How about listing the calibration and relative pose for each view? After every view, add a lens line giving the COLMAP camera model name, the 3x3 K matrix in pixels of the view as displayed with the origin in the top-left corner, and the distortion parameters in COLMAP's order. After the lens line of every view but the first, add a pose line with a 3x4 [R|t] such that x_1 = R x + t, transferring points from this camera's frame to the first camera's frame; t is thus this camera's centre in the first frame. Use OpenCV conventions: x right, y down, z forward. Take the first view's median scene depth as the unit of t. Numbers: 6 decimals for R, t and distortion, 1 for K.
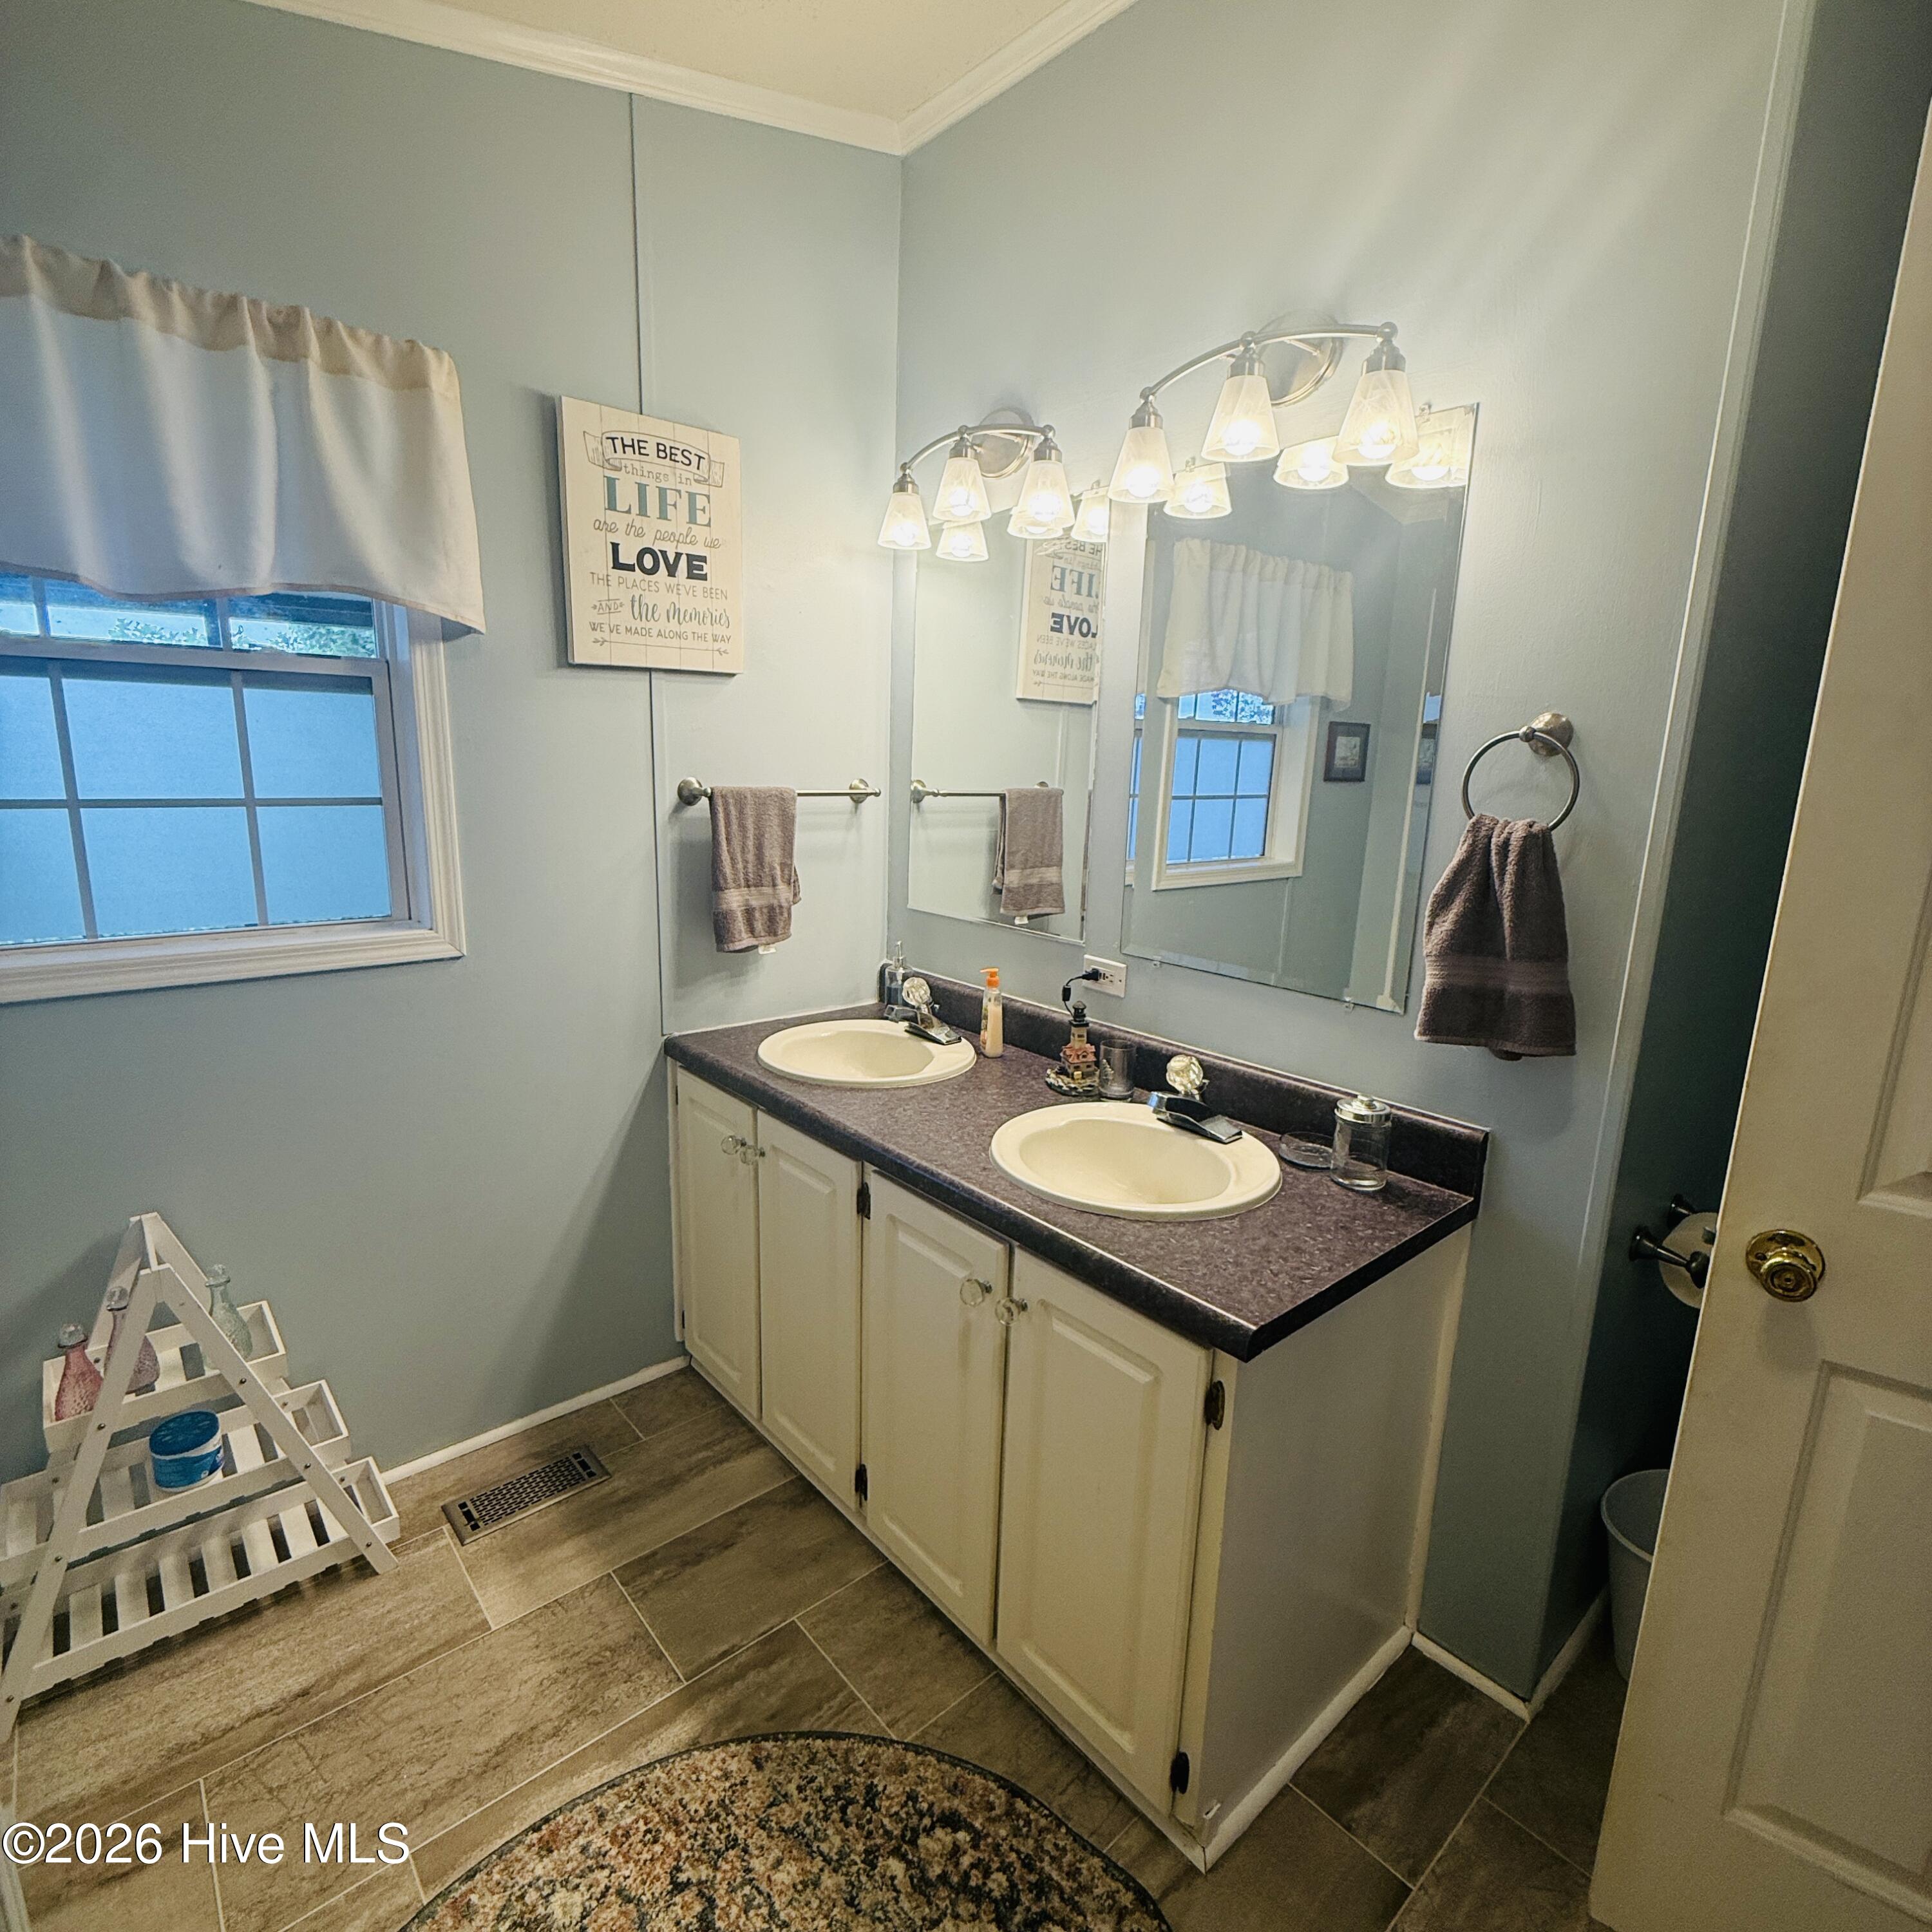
lens RADIAL K [[1025.6, 0, 967.3], [0, 1025.6, 962.6], [0, 0, 1]] dist [0.000950, -0.001054]
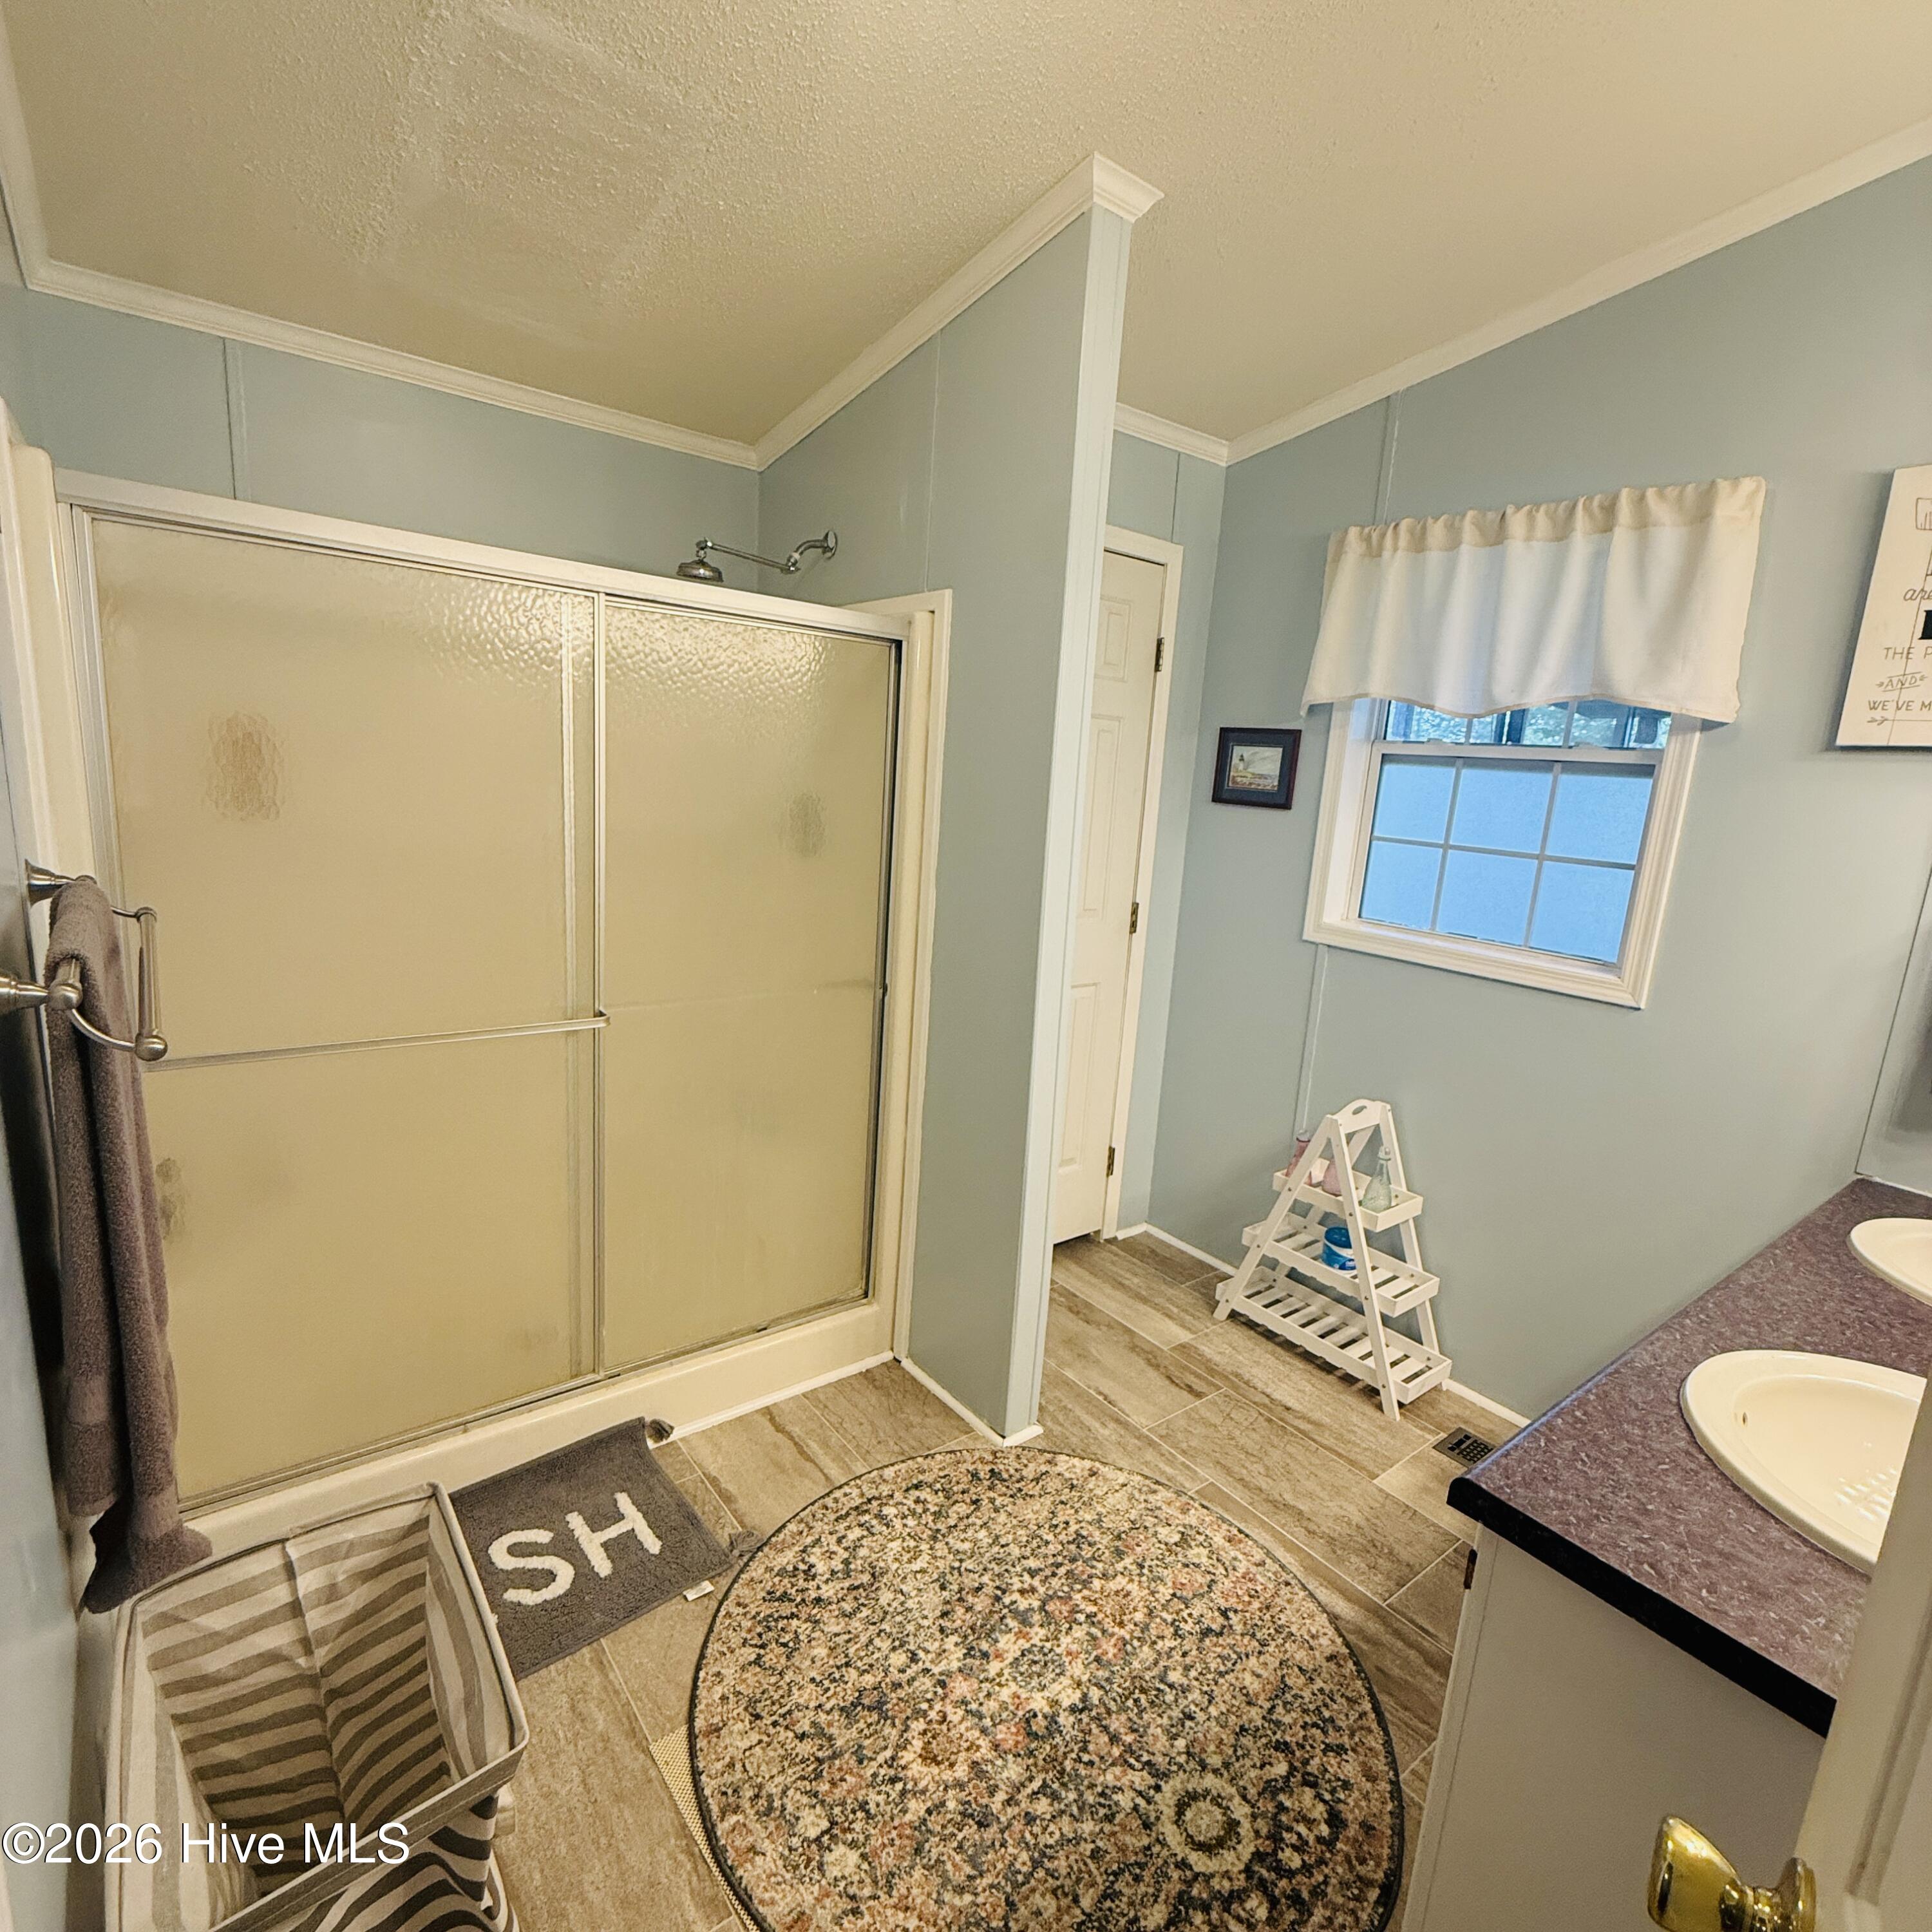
lens RADIAL K [[1025.6, 0, 967.3], [0, 1025.6, 962.6], [0, 0, 1]] dist [0.000950, -0.001054]
pose [[-0.057339, 0.163641, -0.984852, 0.878665], [-0.268244, 0.947675, 0.173081, -0.069512], [0.961643, 0.274105, -0.010443, 0.405656]]
